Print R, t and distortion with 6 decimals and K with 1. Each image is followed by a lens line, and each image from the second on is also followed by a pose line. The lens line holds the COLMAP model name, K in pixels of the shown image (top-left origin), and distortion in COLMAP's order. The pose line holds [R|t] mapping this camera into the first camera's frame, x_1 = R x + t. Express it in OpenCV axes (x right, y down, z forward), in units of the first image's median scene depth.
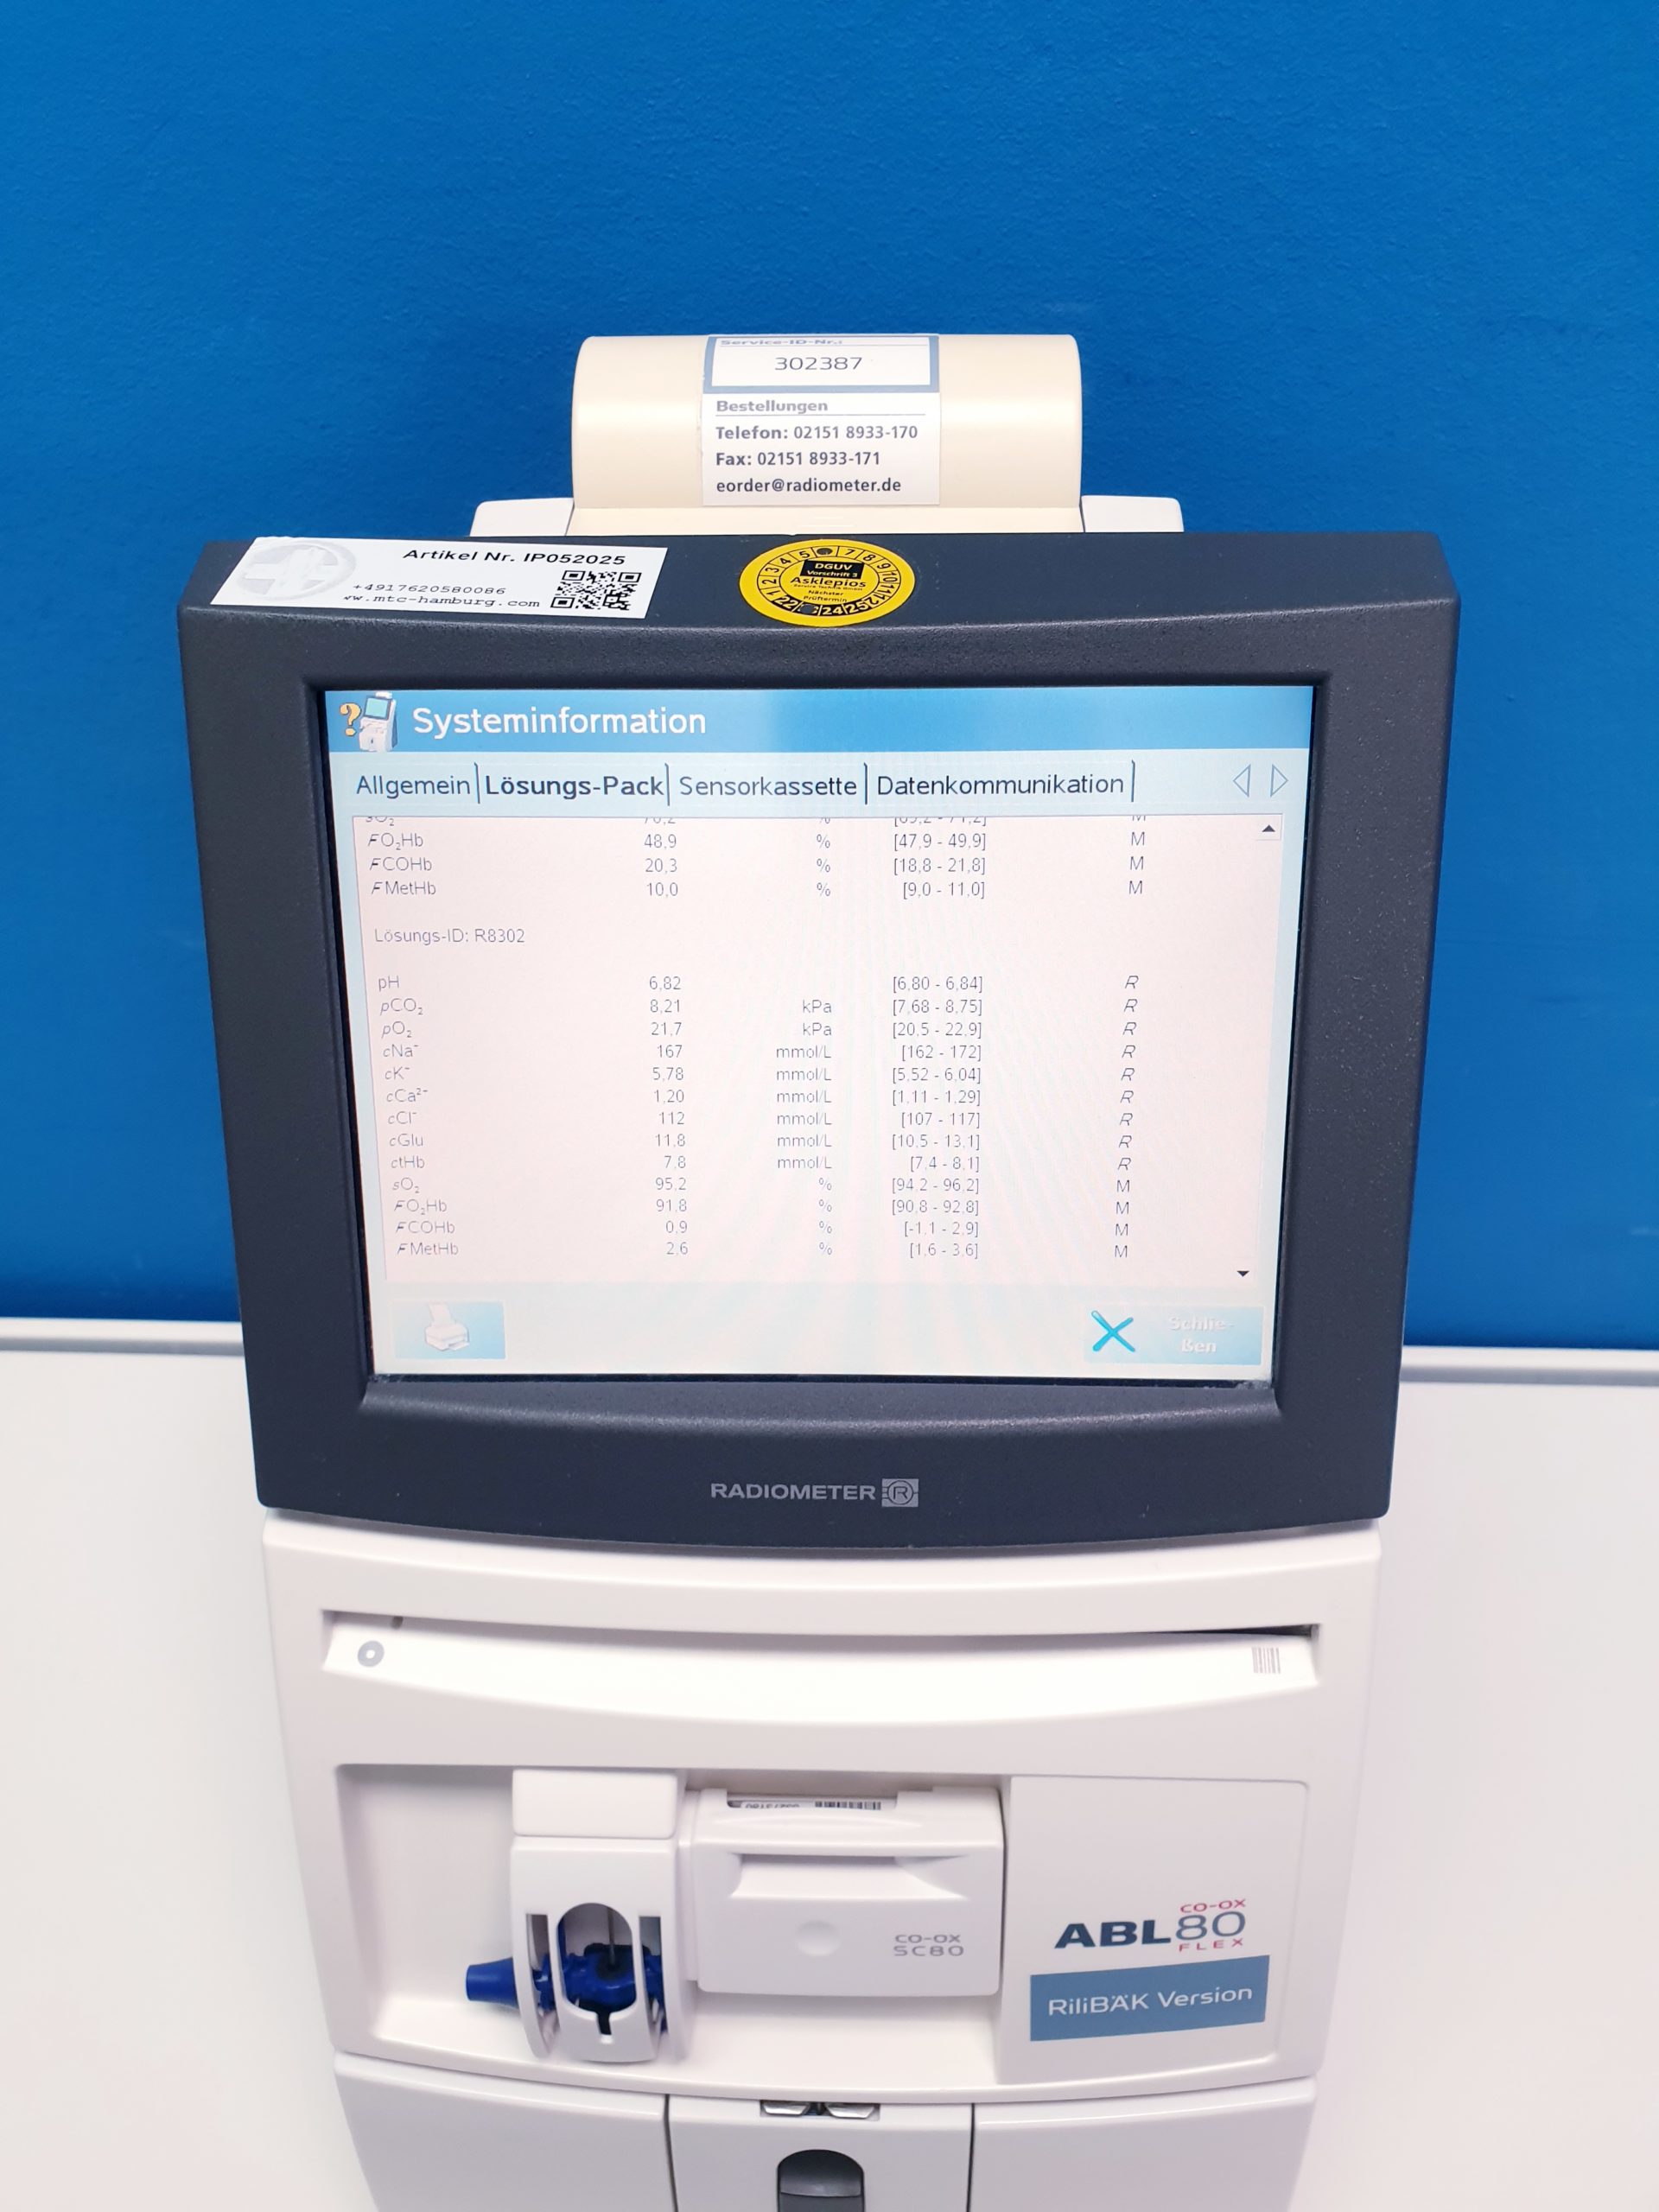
lens RADIAL K [[1761.7, 0, 820.7], [0, 1761.7, 1092.1], [0, 0, 1]] dist [-0.072114, 0.057197]
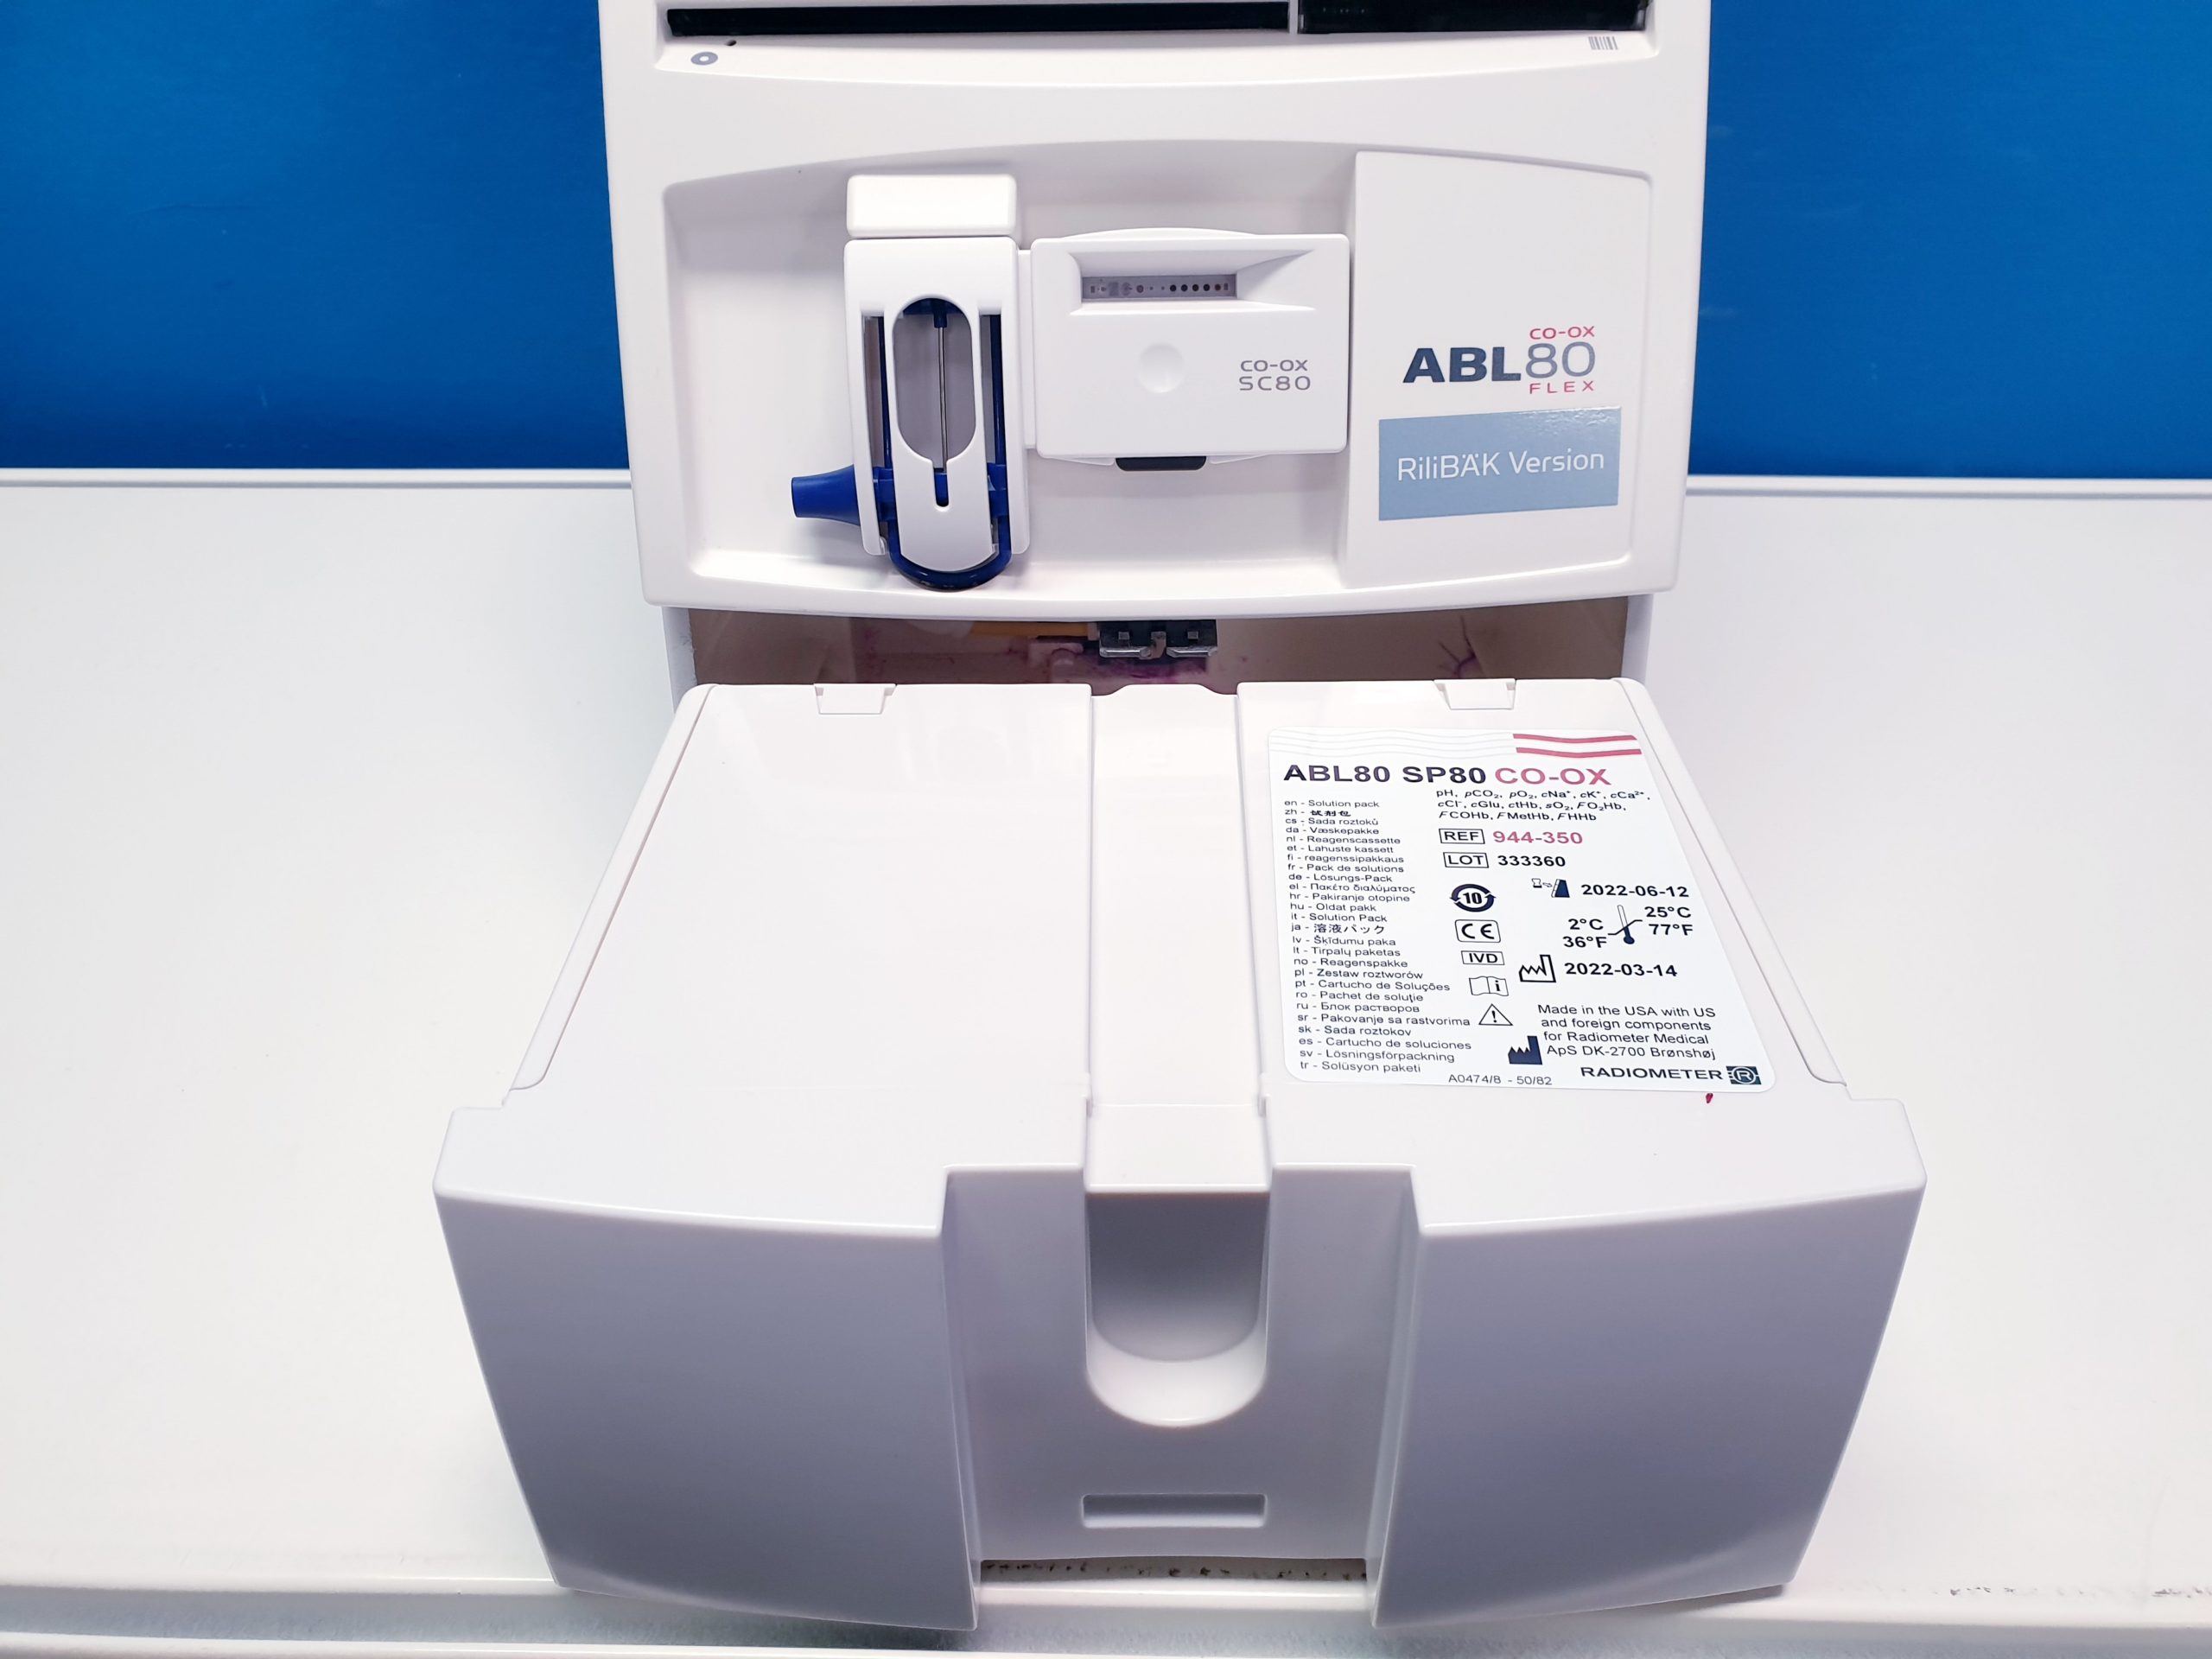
lens RADIAL K [[1736.5, 0, 1111.3], [0, 1736.5, 925.6], [0, 0, 1]] dist [0.004645, -0.123158]
pose [[0.999422, -0.017140, 0.029354, -0.063354], [0.018696, 0.998389, -0.053572, 0.848279], [-0.028389, 0.054090, 0.998132, 0.047158]]
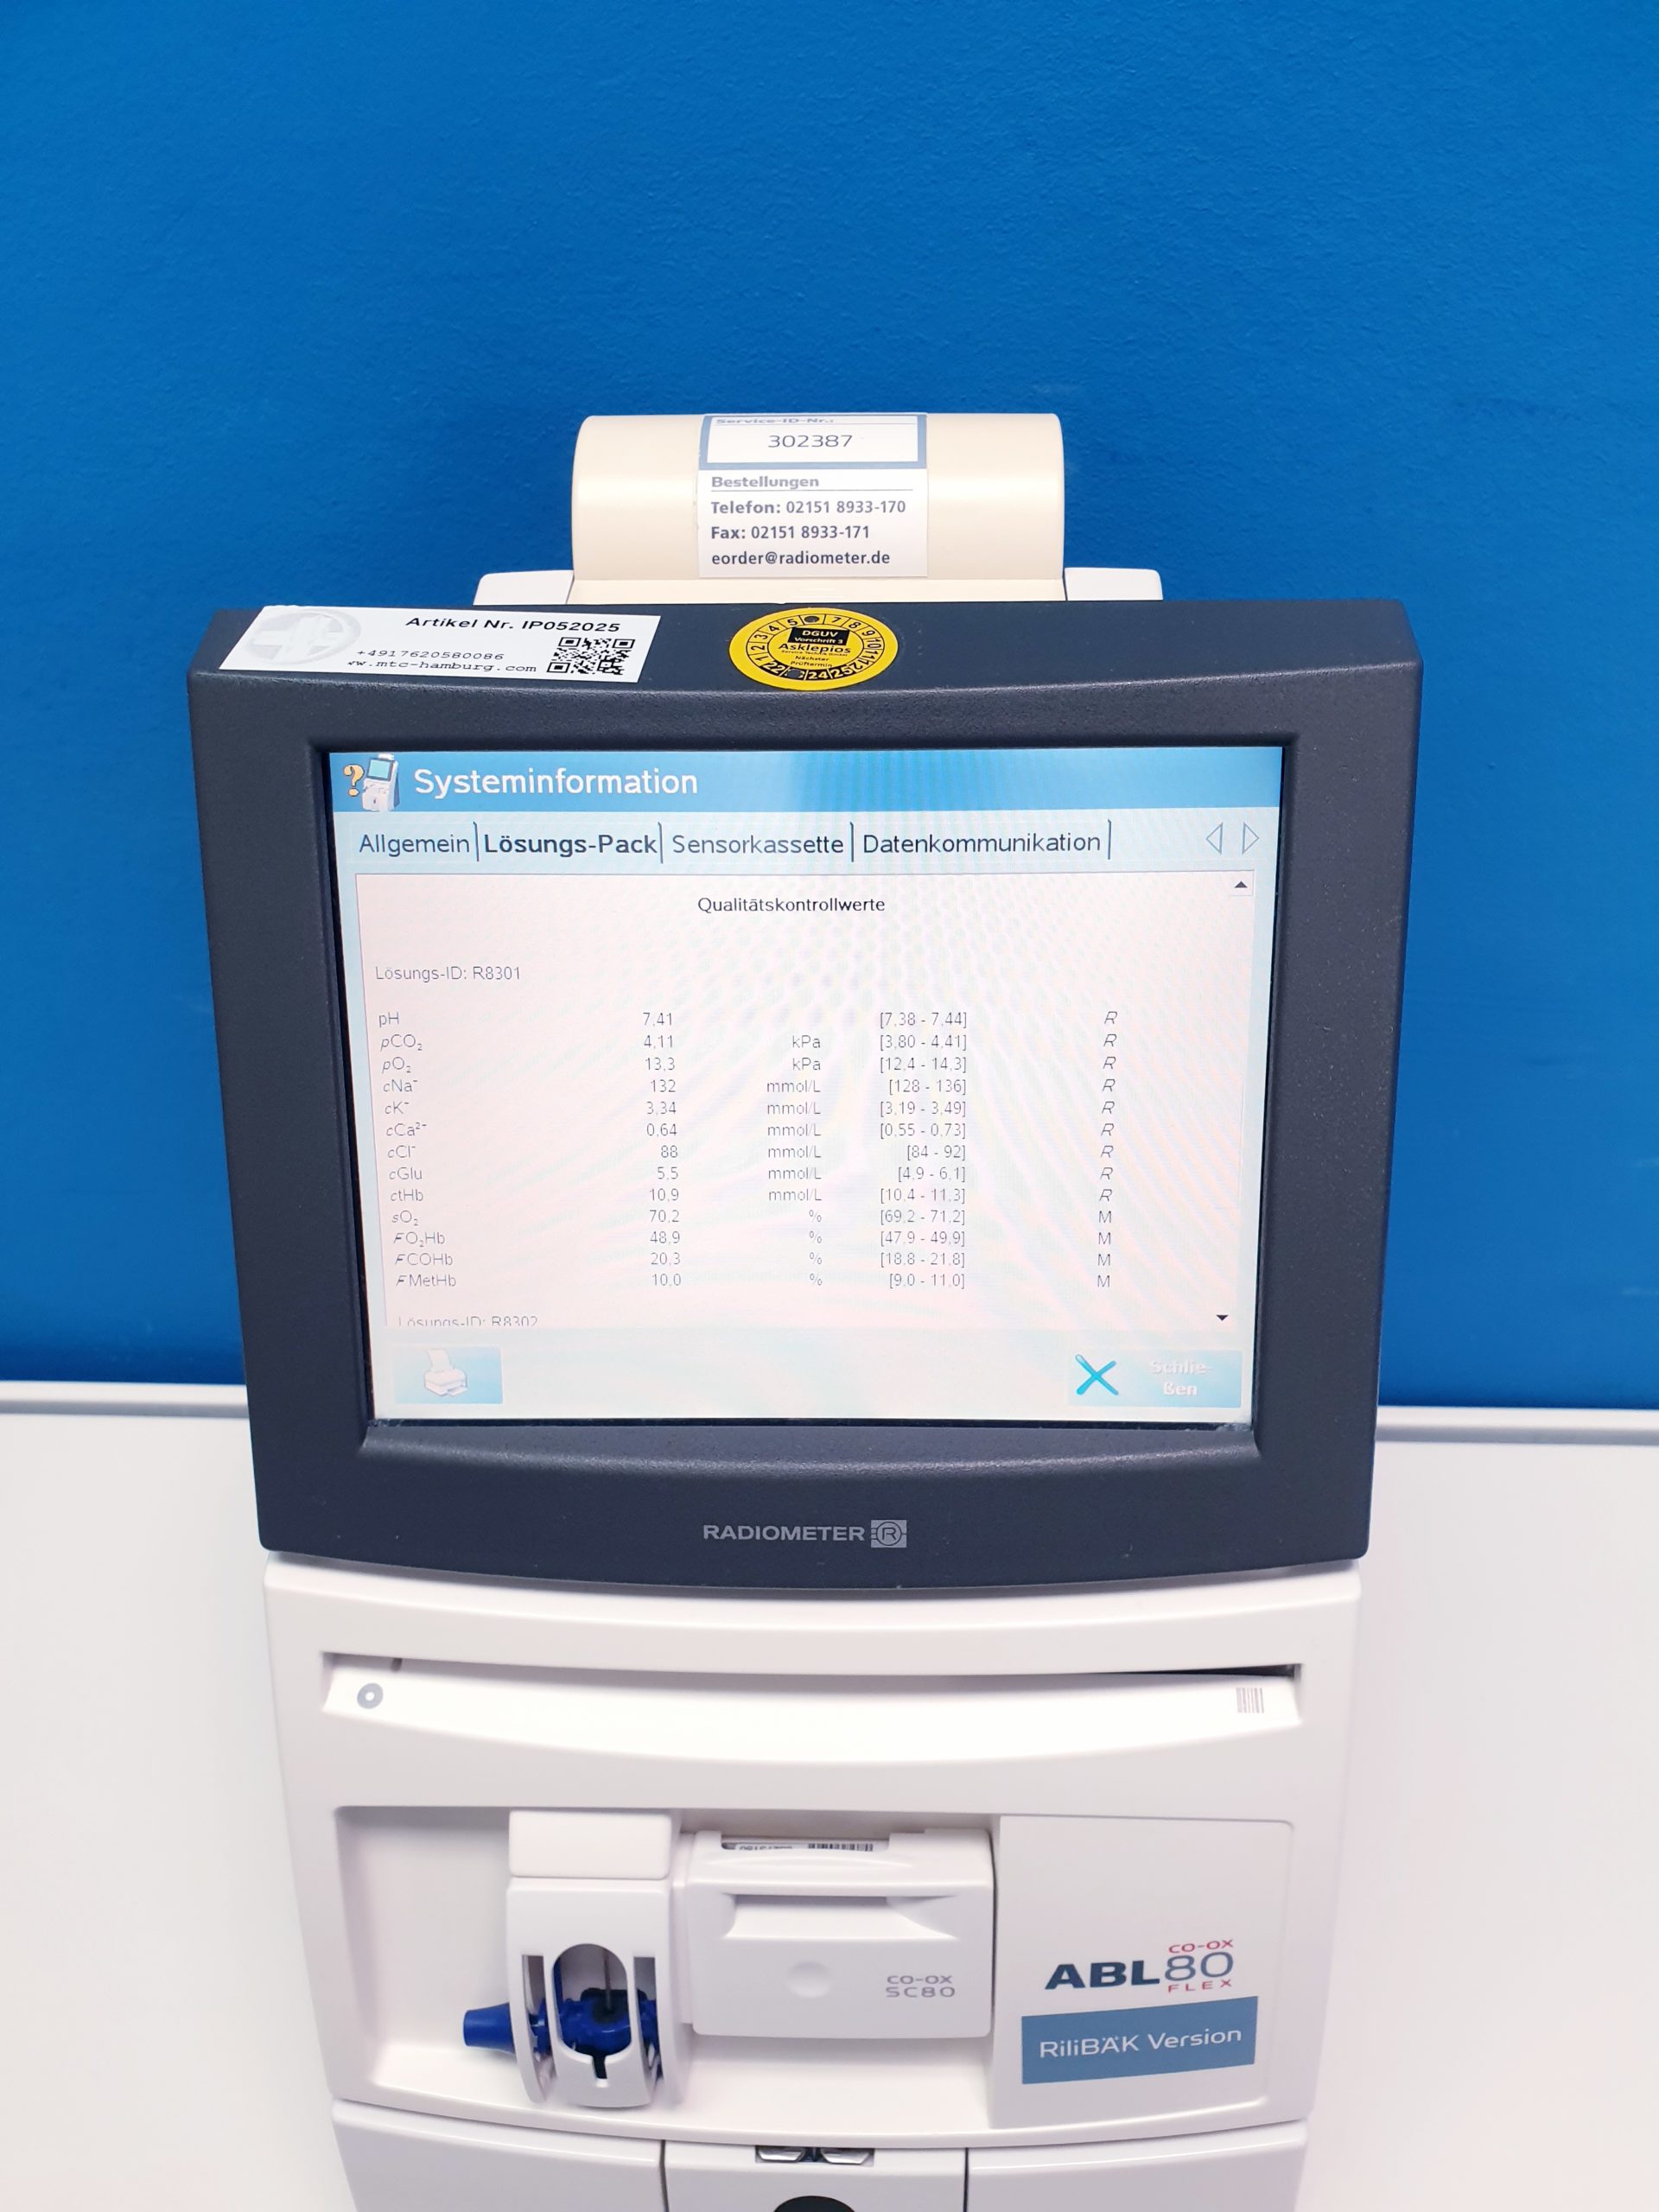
lens RADIAL K [[1750.8, 0, 846.8], [0, 1750.8, 1121.3], [0, 0, 1]] dist [-0.042164, 0.013683]
pose [[0.999988, -0.001422, 0.004754, 0.015215], [0.001556, 0.999602, -0.028154, 0.015817], [-0.004712, 0.028161, 0.999592, -0.023640]]
